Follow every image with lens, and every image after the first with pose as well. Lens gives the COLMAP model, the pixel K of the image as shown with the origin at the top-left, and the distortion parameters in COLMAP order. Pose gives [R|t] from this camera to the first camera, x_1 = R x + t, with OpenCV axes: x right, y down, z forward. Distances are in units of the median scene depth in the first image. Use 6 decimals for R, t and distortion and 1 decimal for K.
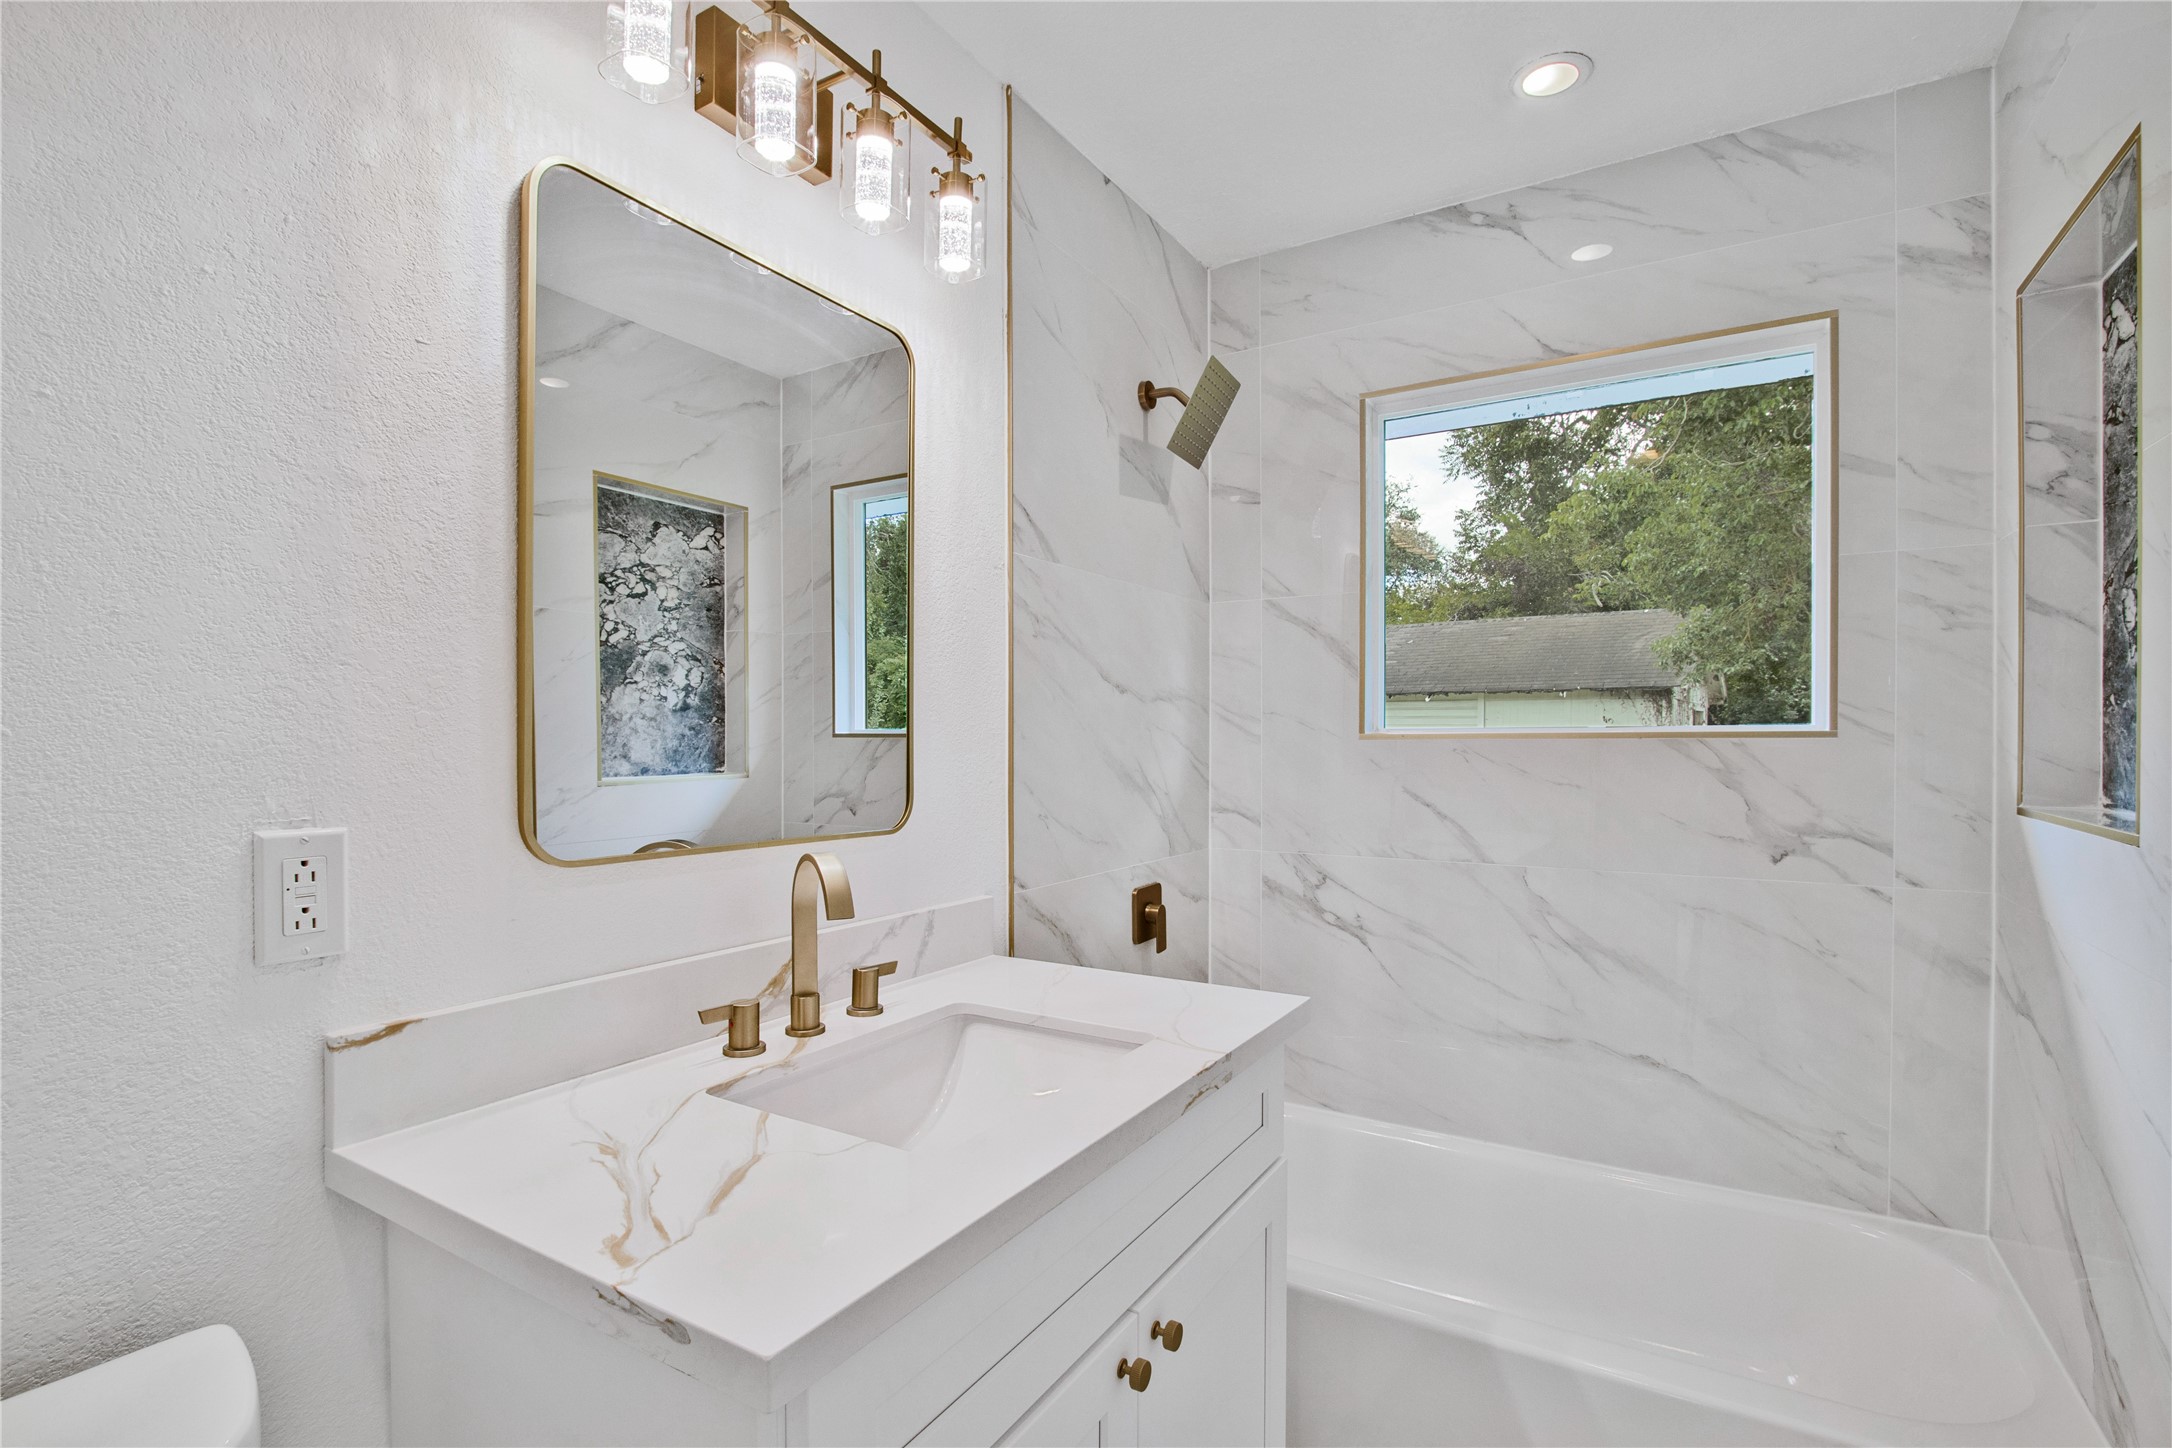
lens RADIAL K [[1008.5, 0, 1050.7], [0, 1008.5, 755.3], [0, 0, 1]] dist [-0.023929, 0.004704]
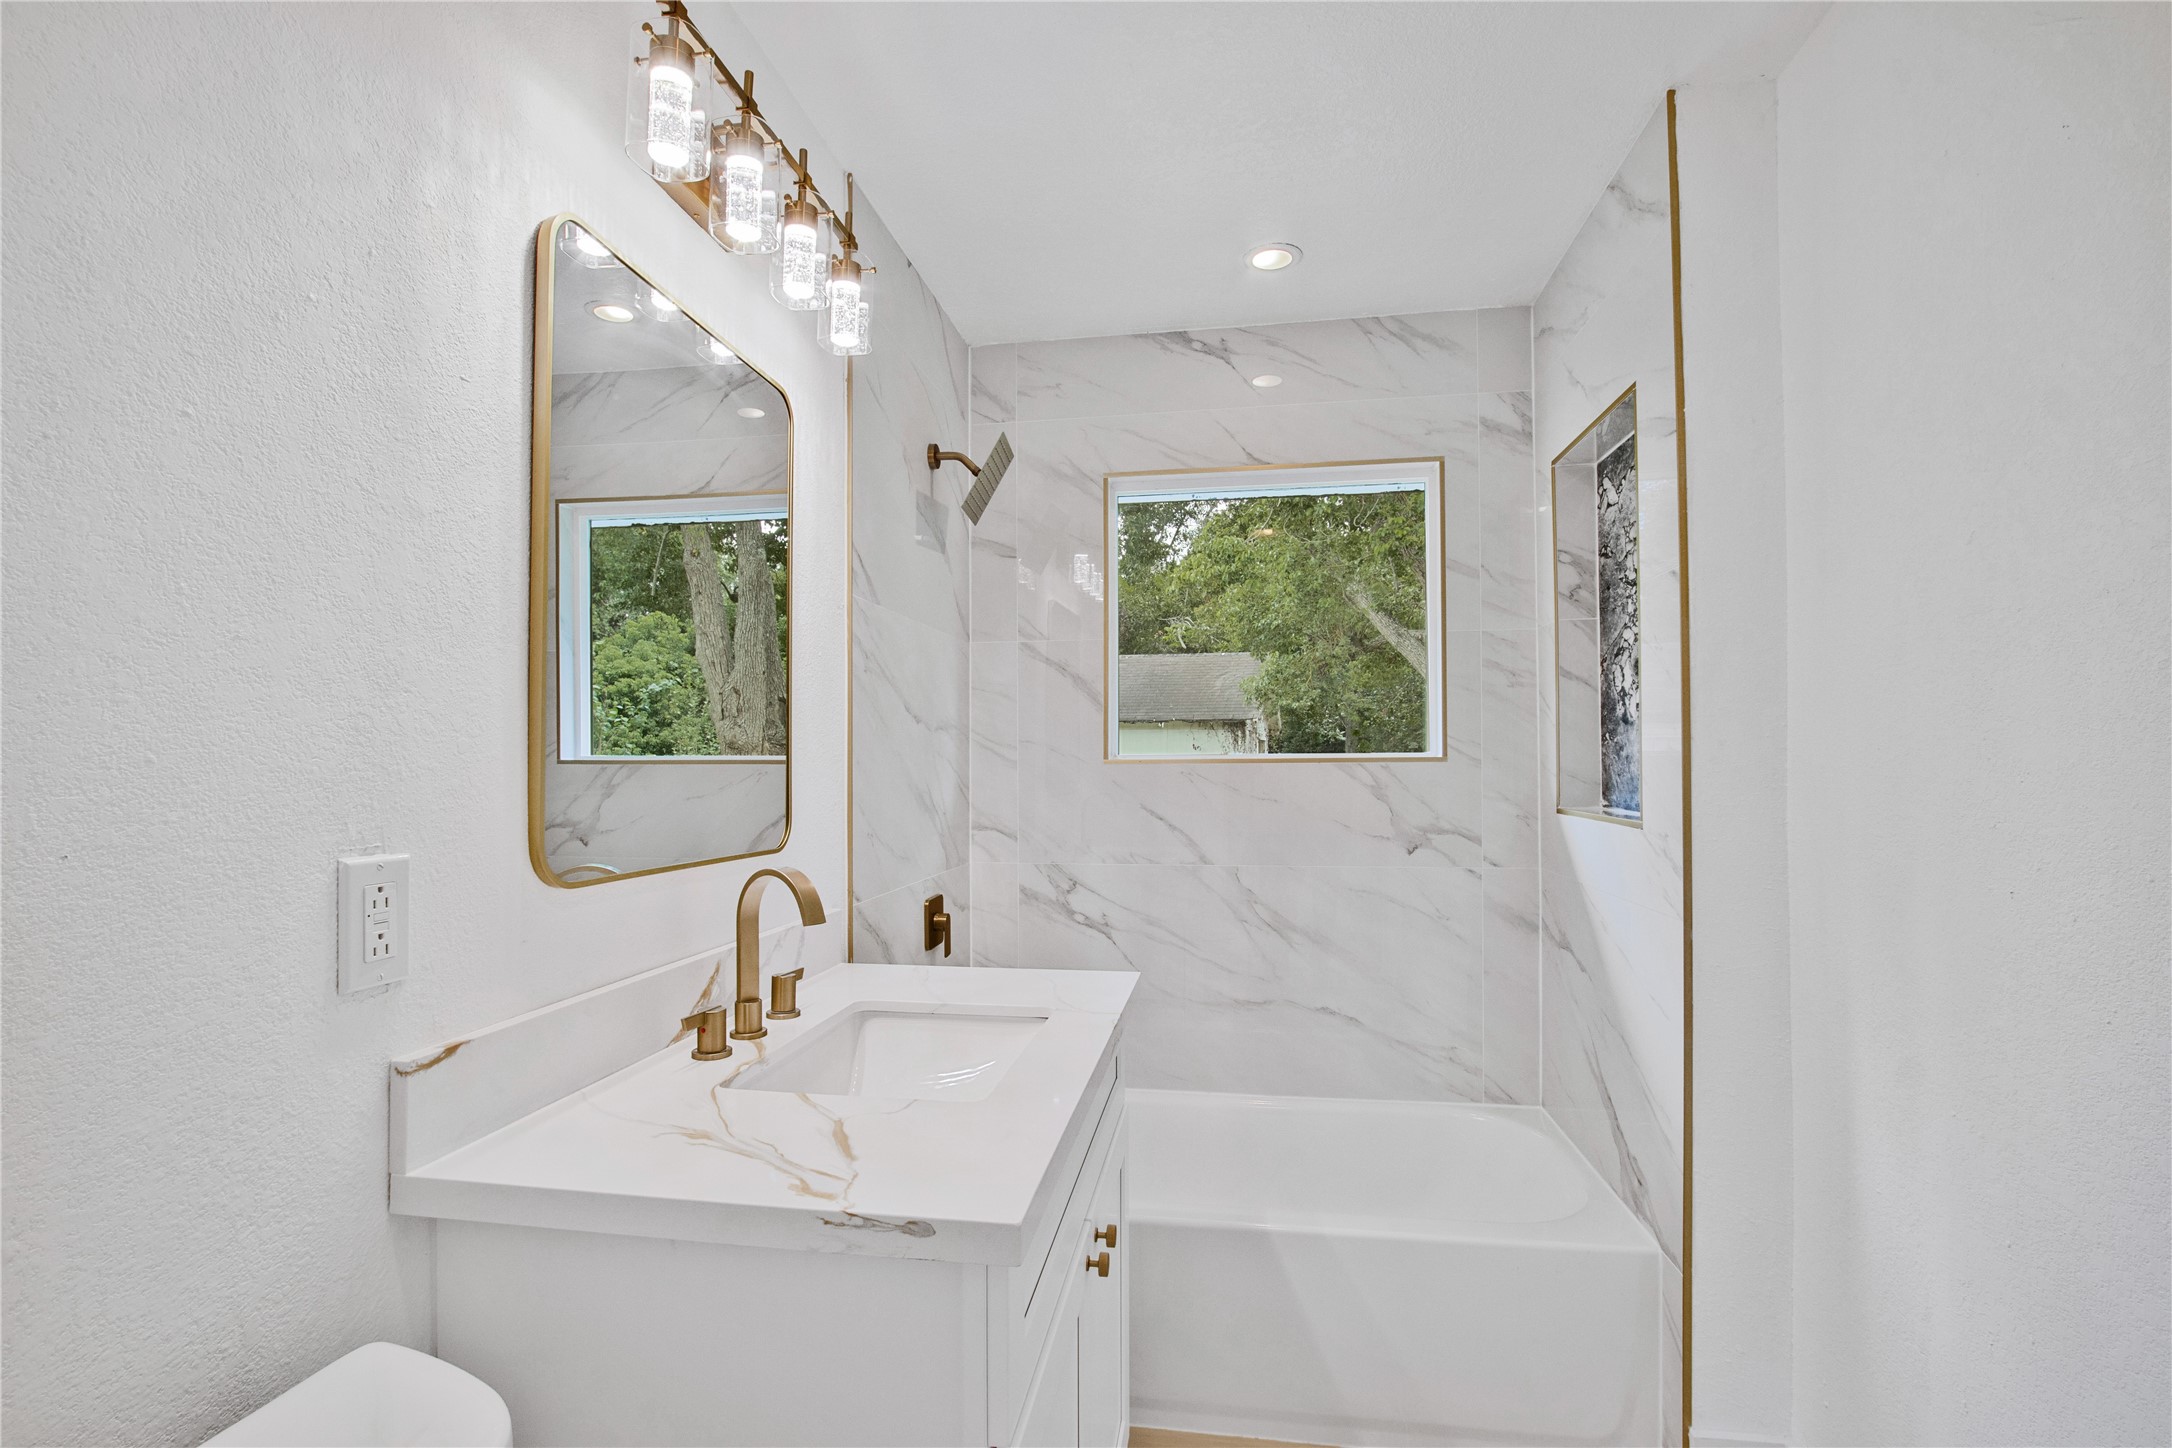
lens RADIAL K [[1008.5, 0, 1051.1], [0, 1008.5, 758.9], [0, 0, 1]] dist [-0.023929, 0.004704]
pose [[0.927142, -0.001061, 0.374710, -0.262980], [0.009441, 0.999745, -0.020531, 0.002040], [-0.374592, 0.022573, 0.926915, -0.099206]]
